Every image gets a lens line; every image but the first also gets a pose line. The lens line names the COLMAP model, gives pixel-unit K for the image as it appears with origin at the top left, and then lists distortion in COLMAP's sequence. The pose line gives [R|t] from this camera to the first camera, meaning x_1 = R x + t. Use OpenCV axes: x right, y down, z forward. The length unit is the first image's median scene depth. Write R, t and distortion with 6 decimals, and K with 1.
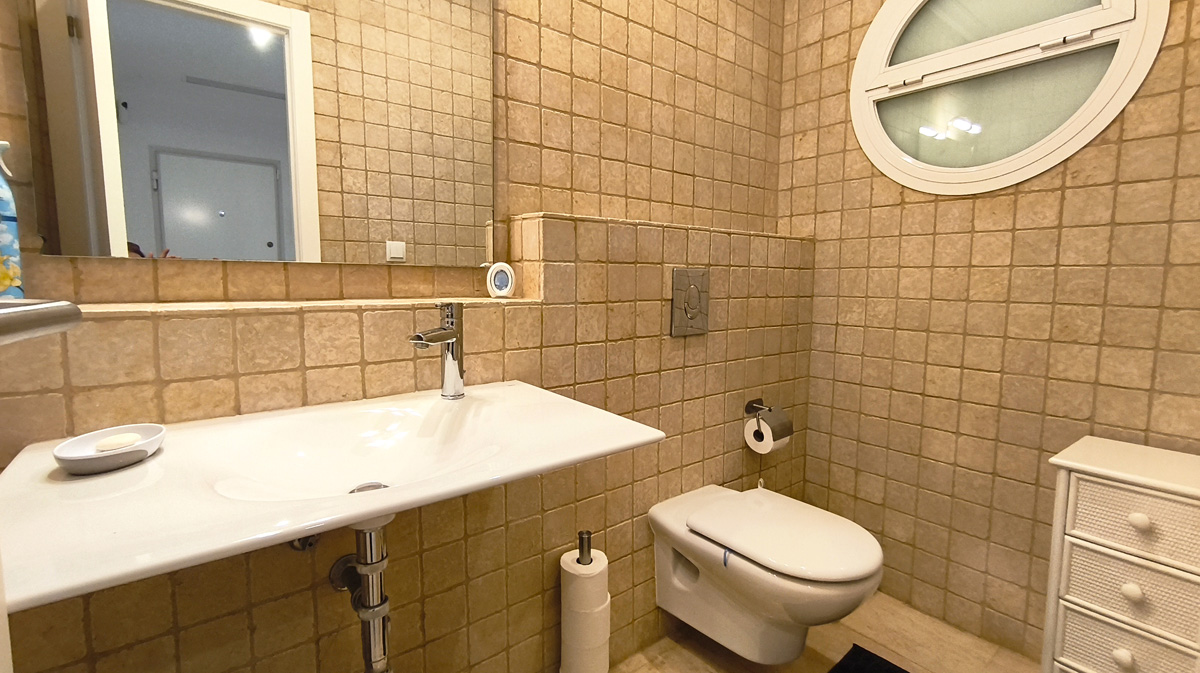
lens RADIAL K [[525.1, 0, 609.8], [0, 525.1, 319.6], [0, 0, 1]] dist [-0.005192, 0.004169]
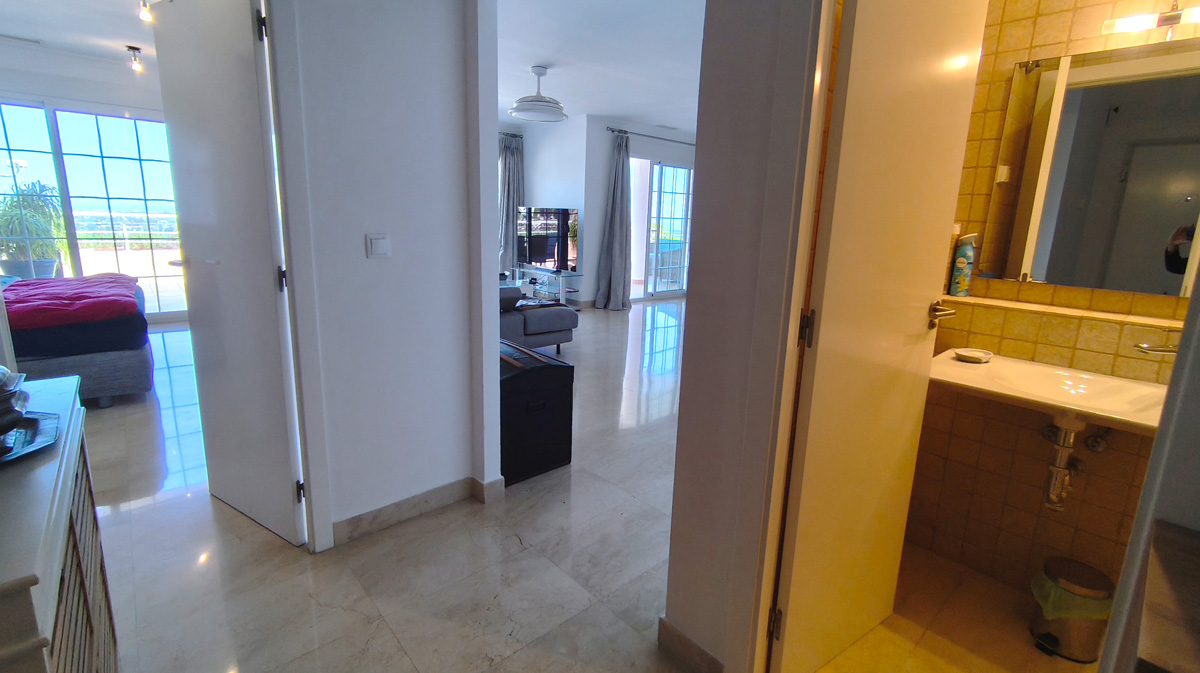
lens RADIAL K [[525.1, 0, 598.2], [0, 525.1, 326.2], [0, 0, 1]] dist [-0.005192, 0.004169]
pose [[0.059646, 0.199061, -0.978170, 1.213786], [-0.119685, 0.974272, 0.190970, -0.147799], [0.991019, 0.105682, 0.081936, -0.904809]]
